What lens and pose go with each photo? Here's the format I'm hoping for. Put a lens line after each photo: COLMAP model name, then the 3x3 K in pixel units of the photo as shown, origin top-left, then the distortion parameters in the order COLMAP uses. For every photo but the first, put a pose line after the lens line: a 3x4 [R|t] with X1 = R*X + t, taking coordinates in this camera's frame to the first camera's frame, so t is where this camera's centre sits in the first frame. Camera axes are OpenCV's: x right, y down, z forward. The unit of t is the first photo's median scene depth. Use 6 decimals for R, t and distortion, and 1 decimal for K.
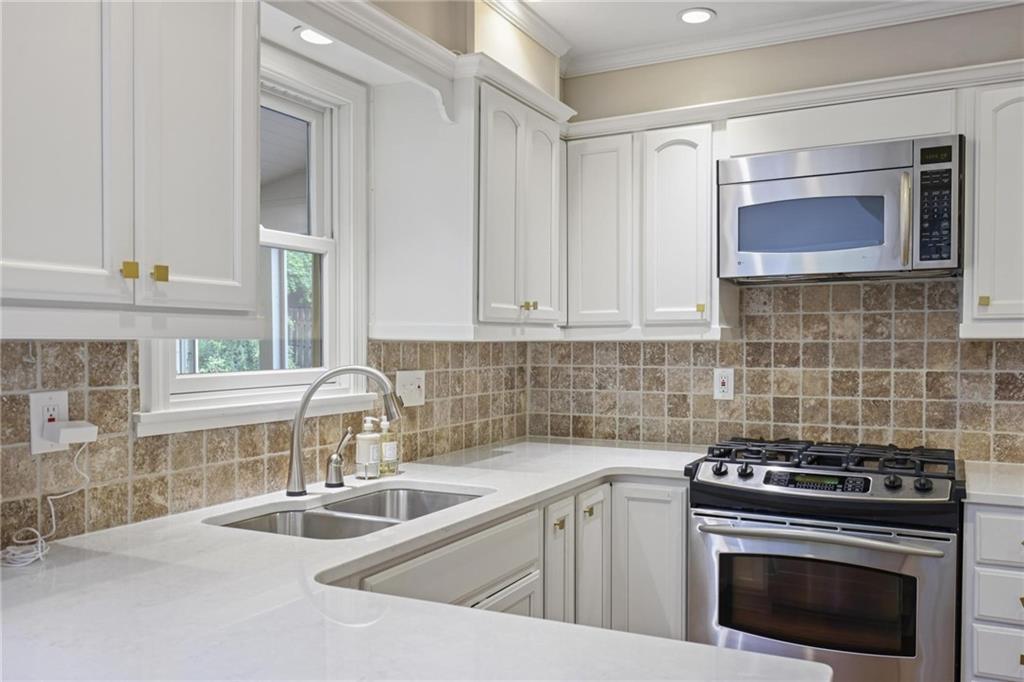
lens RADIAL K [[831.3, 0, 511.7], [0, 831.3, 347.2], [0, 0, 1]] dist [-0.017315, -0.001833]
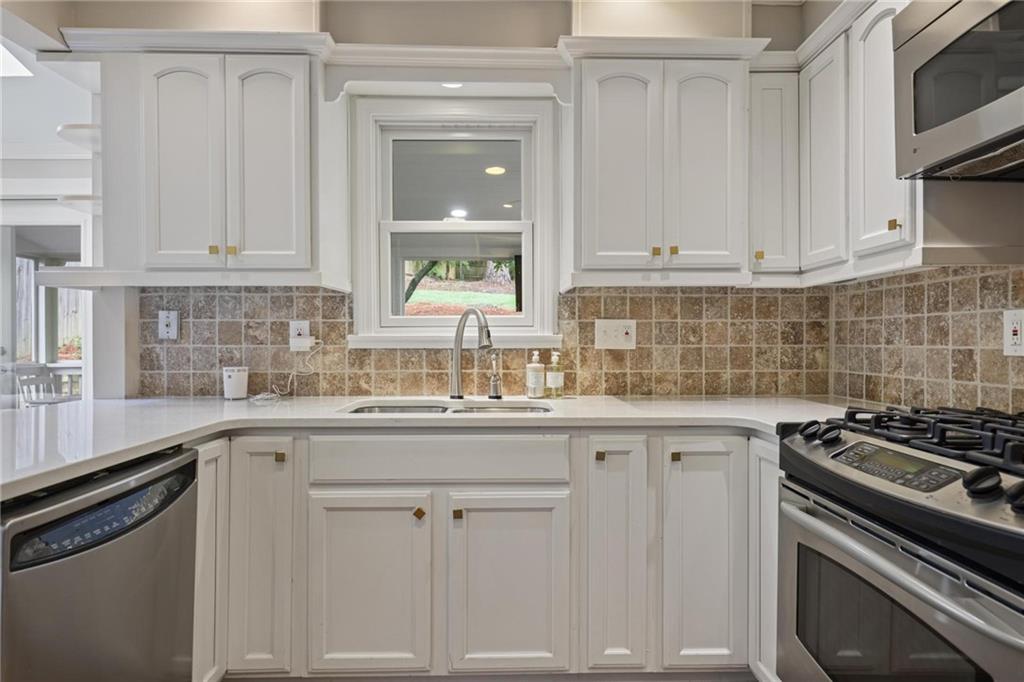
lens RADIAL K [[574.4, 0, 514.8], [0, 574.4, 335.4], [0, 0, 1]] dist [-0.003747, -0.000753]
pose [[0.476069, -0.007346, -0.879378, 0.512122], [-0.005243, 0.999924, -0.011191, 0.058399], [0.879393, 0.009938, 0.475994, 0.456586]]
